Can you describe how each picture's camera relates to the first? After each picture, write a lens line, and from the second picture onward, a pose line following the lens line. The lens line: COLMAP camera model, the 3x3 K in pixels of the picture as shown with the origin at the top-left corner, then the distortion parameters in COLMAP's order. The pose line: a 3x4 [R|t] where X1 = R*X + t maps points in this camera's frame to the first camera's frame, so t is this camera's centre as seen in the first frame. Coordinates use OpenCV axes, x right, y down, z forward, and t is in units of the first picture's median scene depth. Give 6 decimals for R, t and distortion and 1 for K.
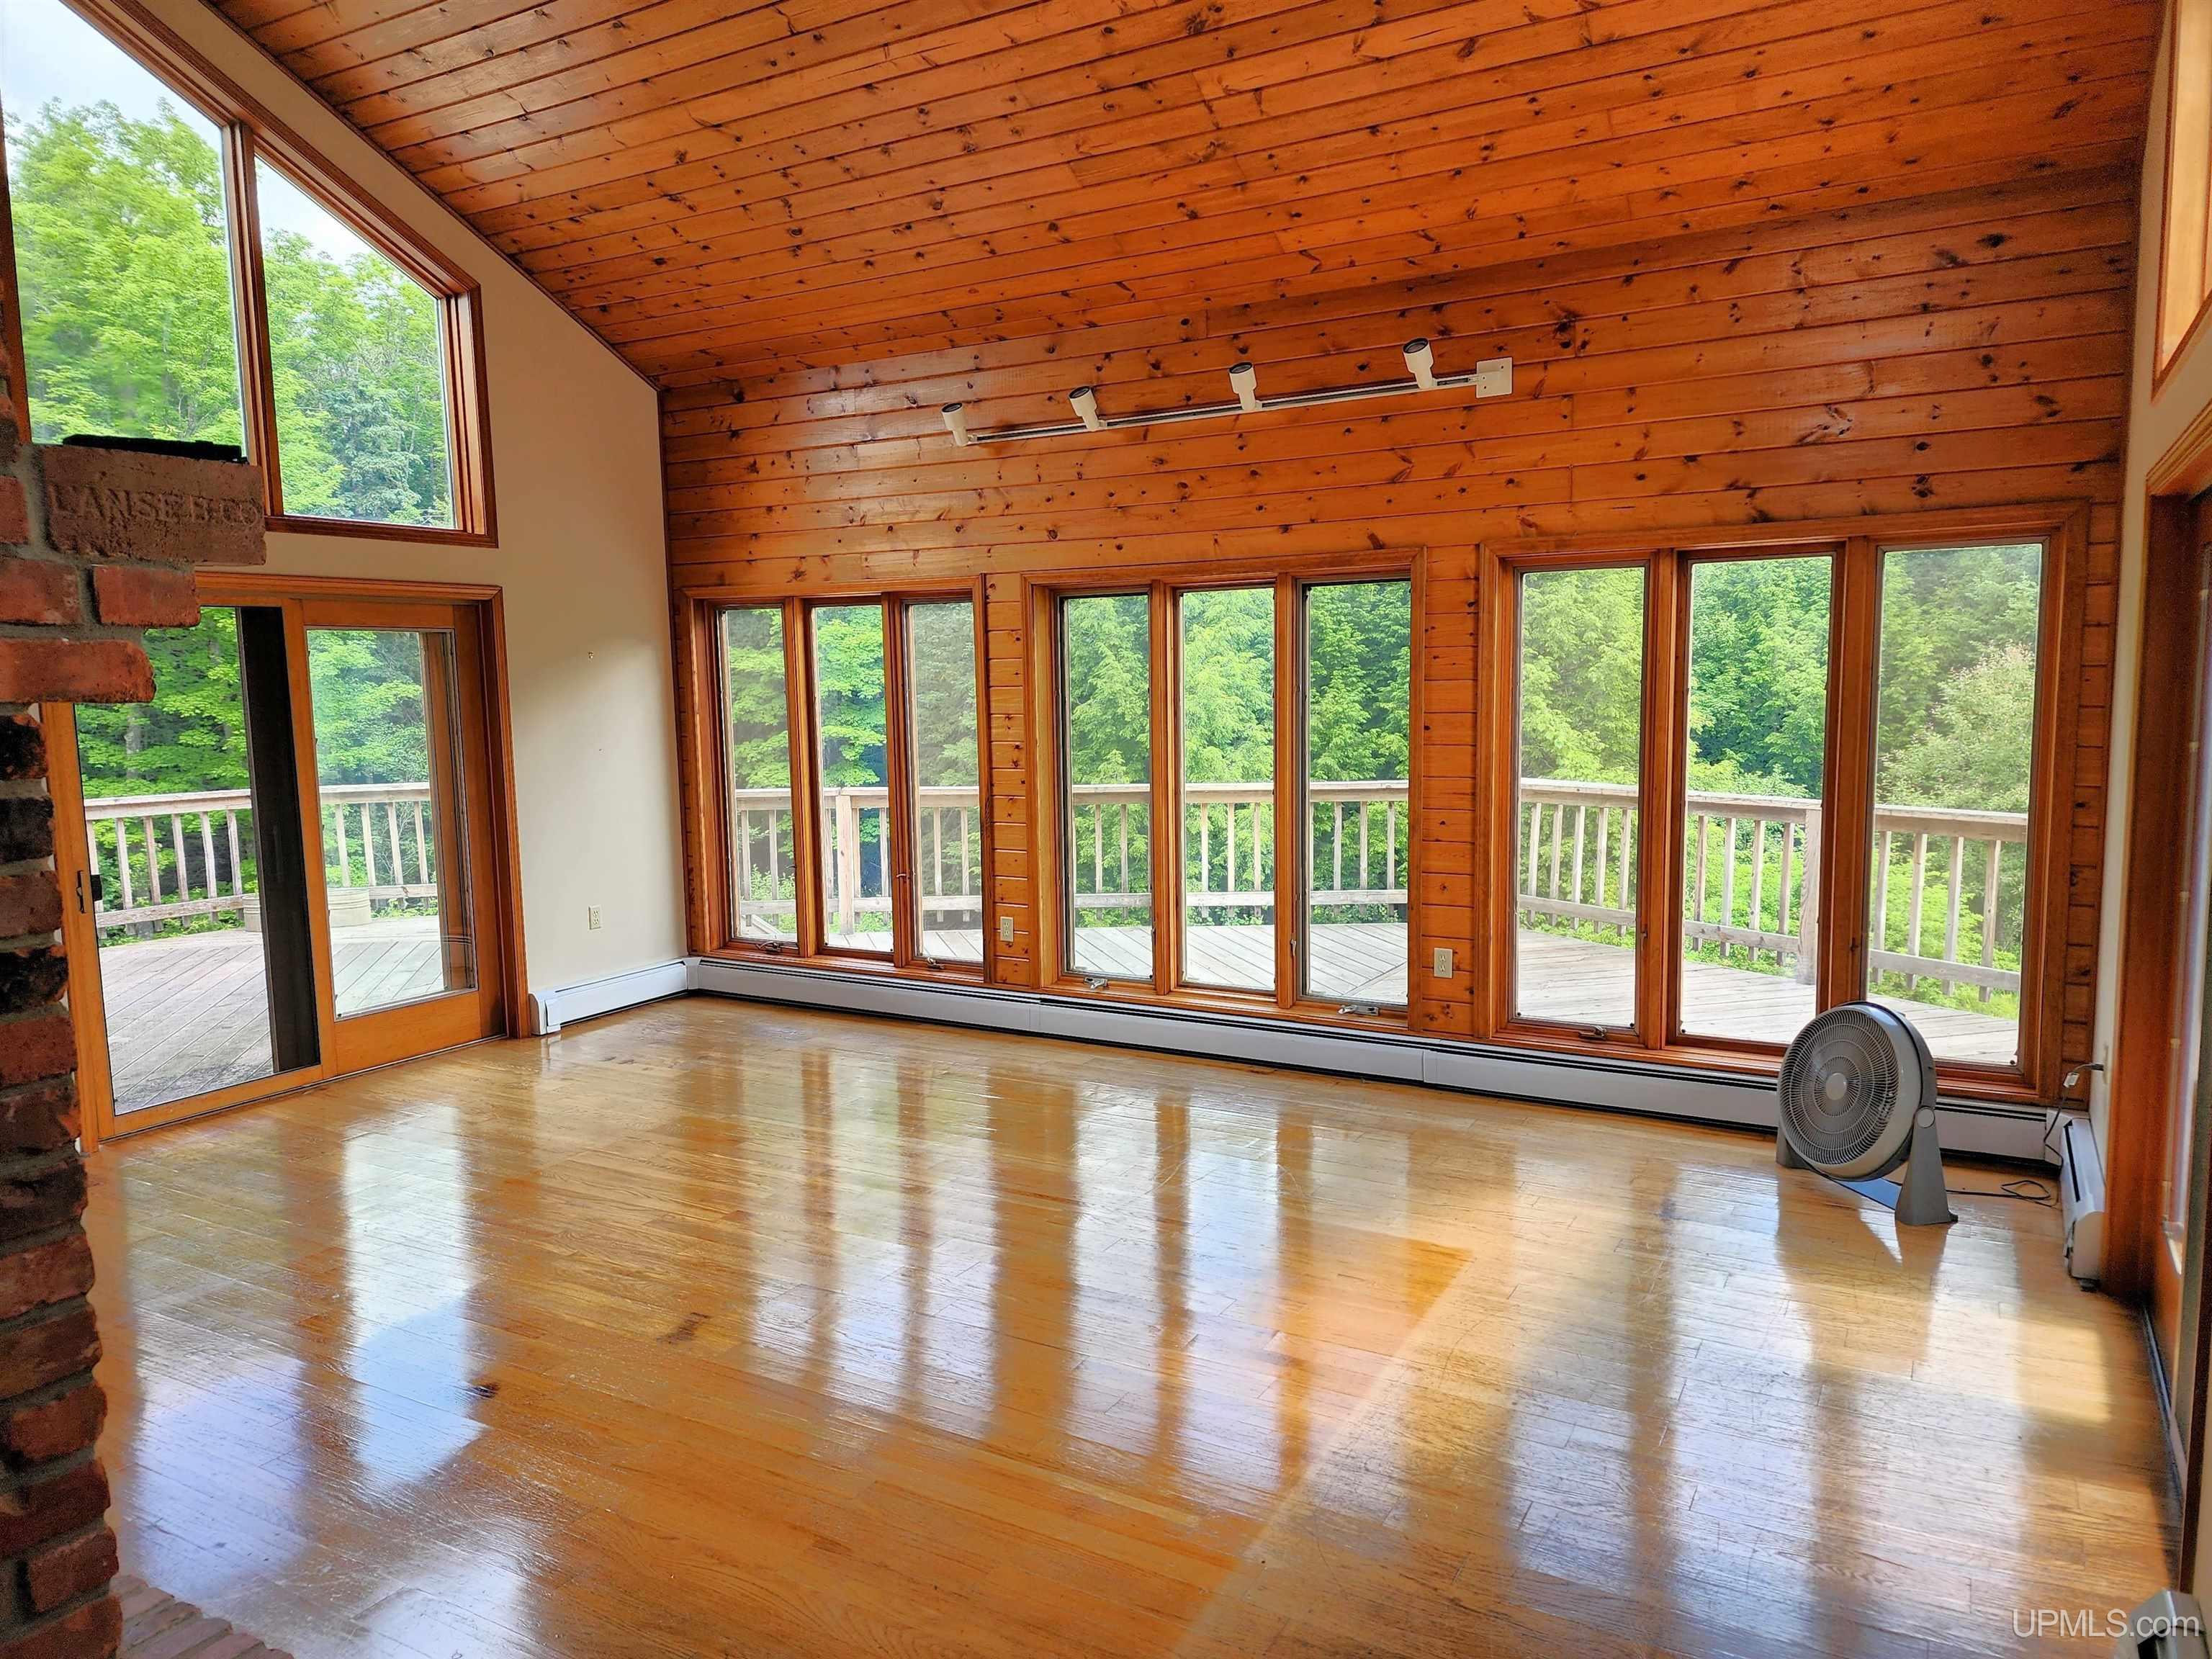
lens RADIAL K [[1479.6, 0, 1108.3], [0, 1479.6, 825.3], [0, 0, 1]] dist [0.097142, -0.117538]
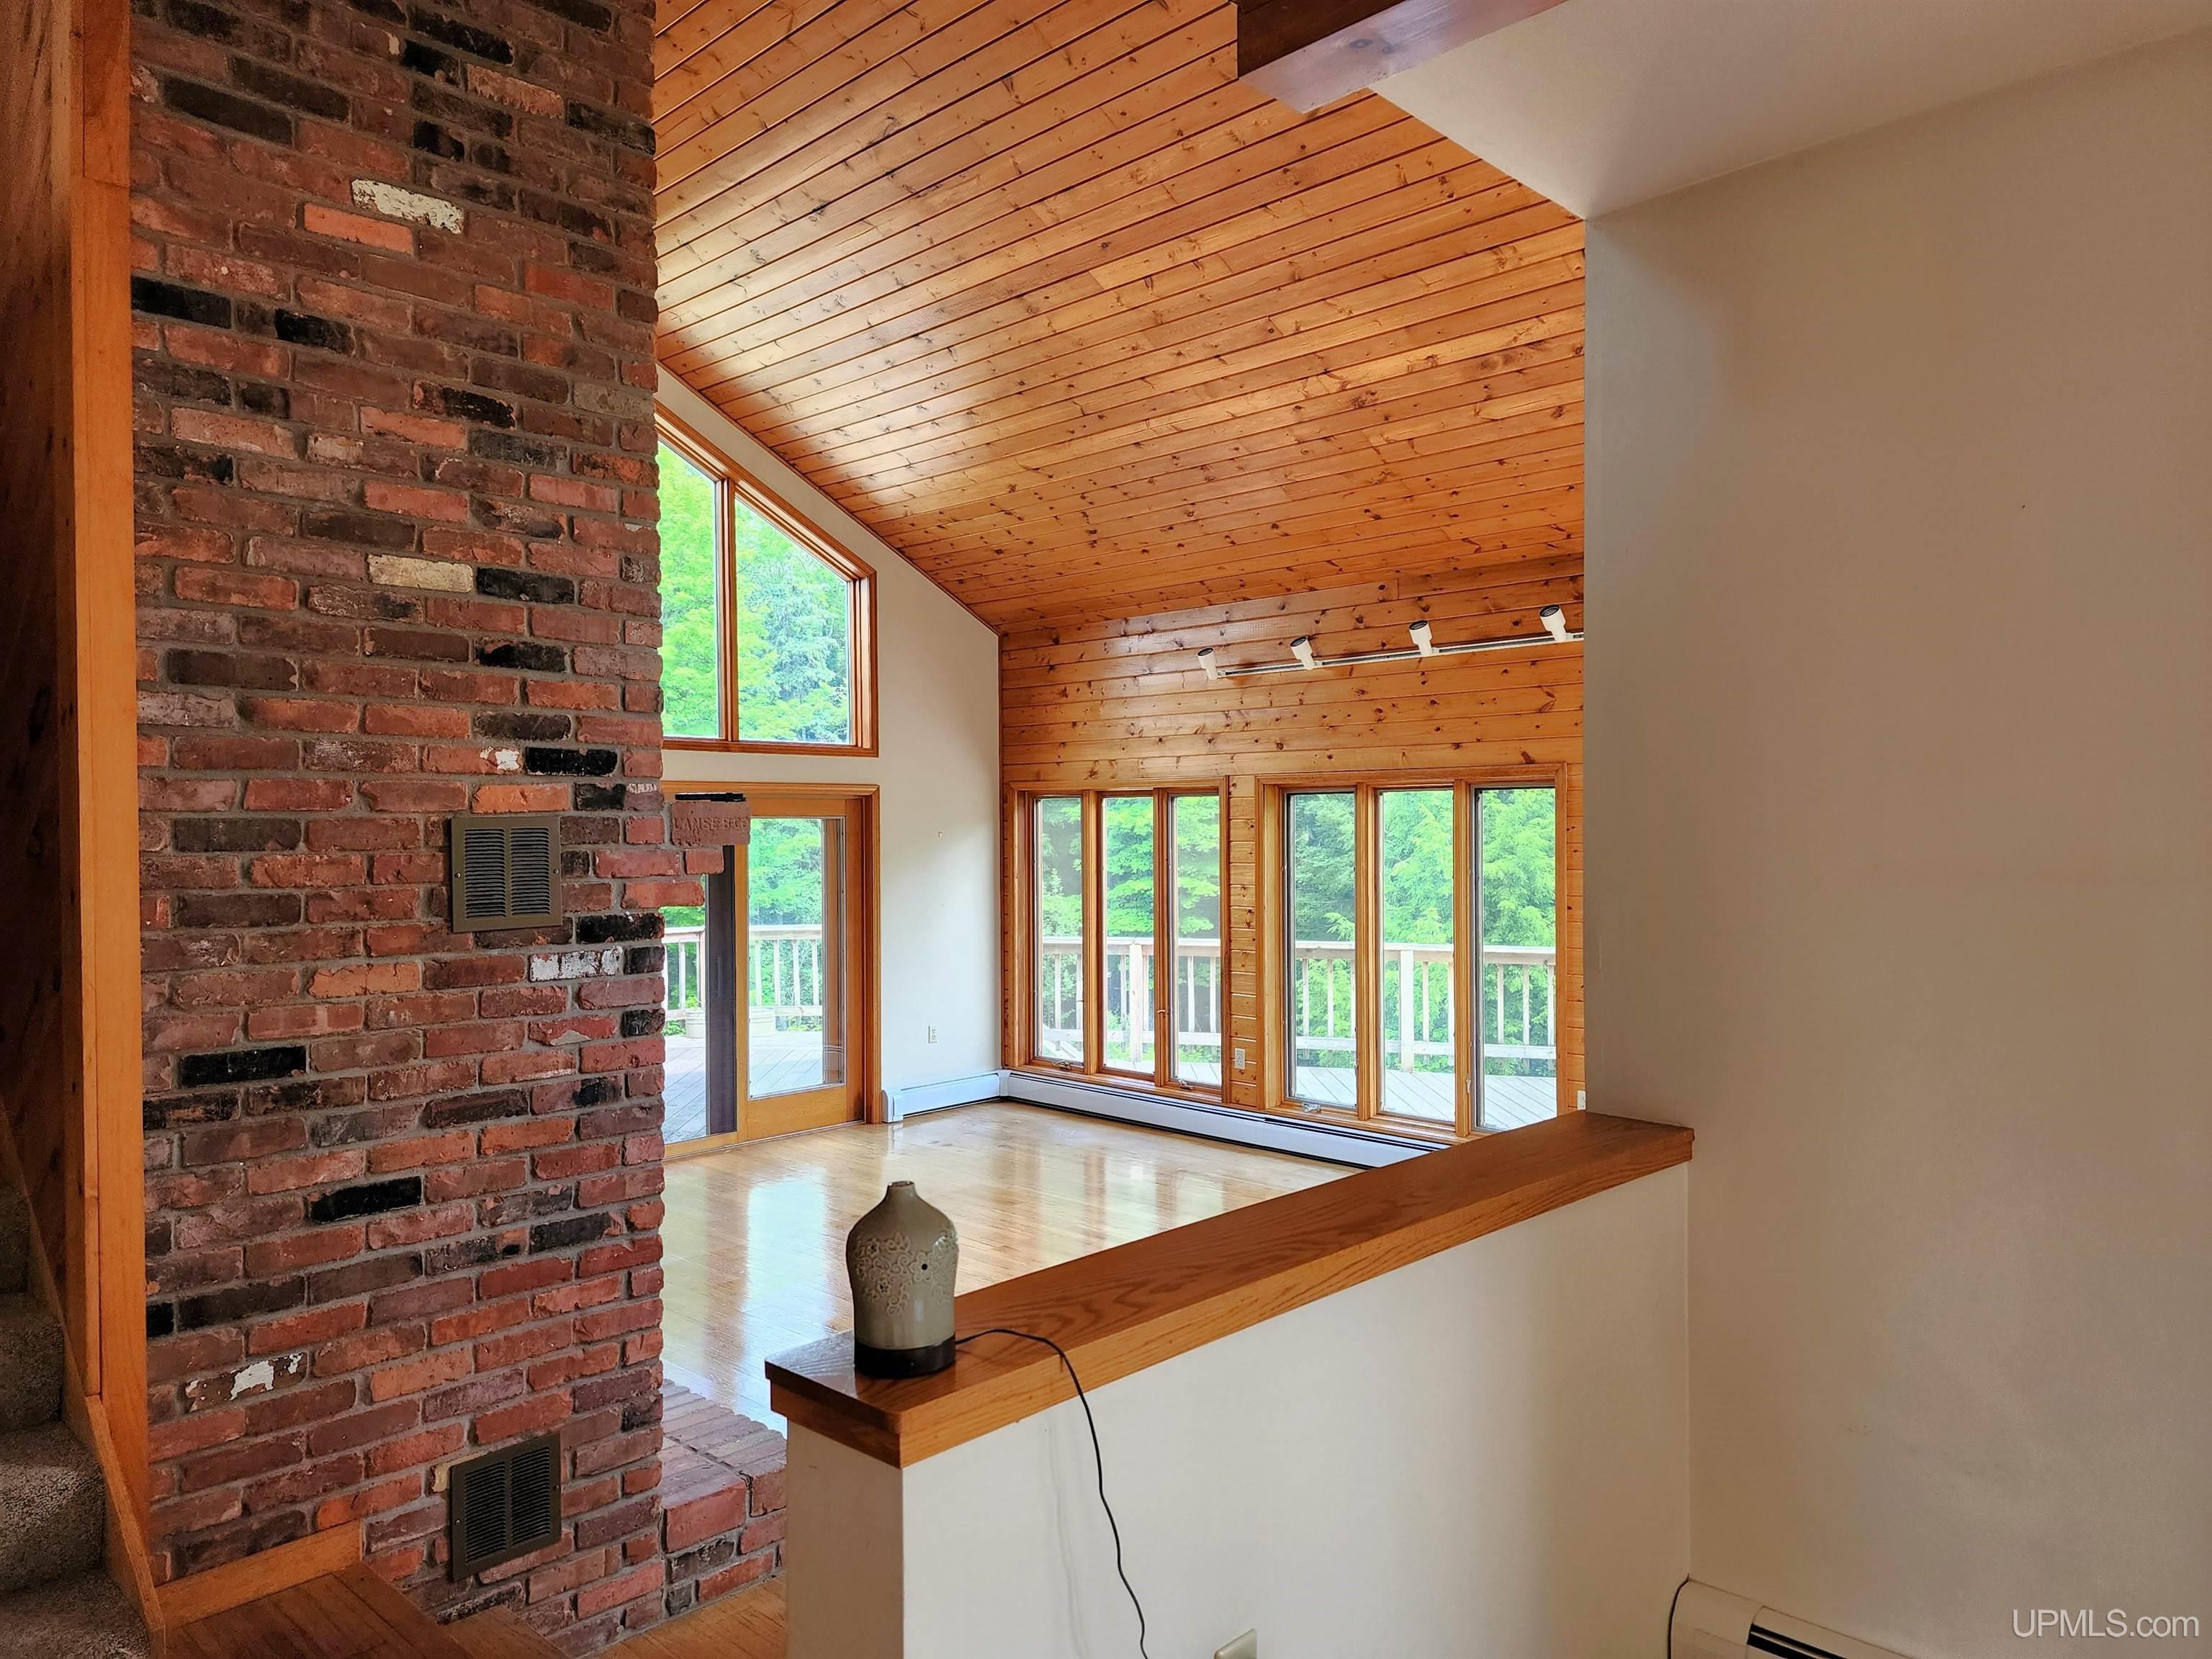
lens RADIAL K [[1479.6, 0, 1108.3], [0, 1479.6, 825.3], [0, 0, 1]] dist [0.097142, -0.117538]
pose [[0.971149, 0.012588, -0.238143, 0.122962], [-0.036230, 0.994802, -0.095163, -0.002379], [0.235707, 0.101045, 0.966557, -0.257283]]
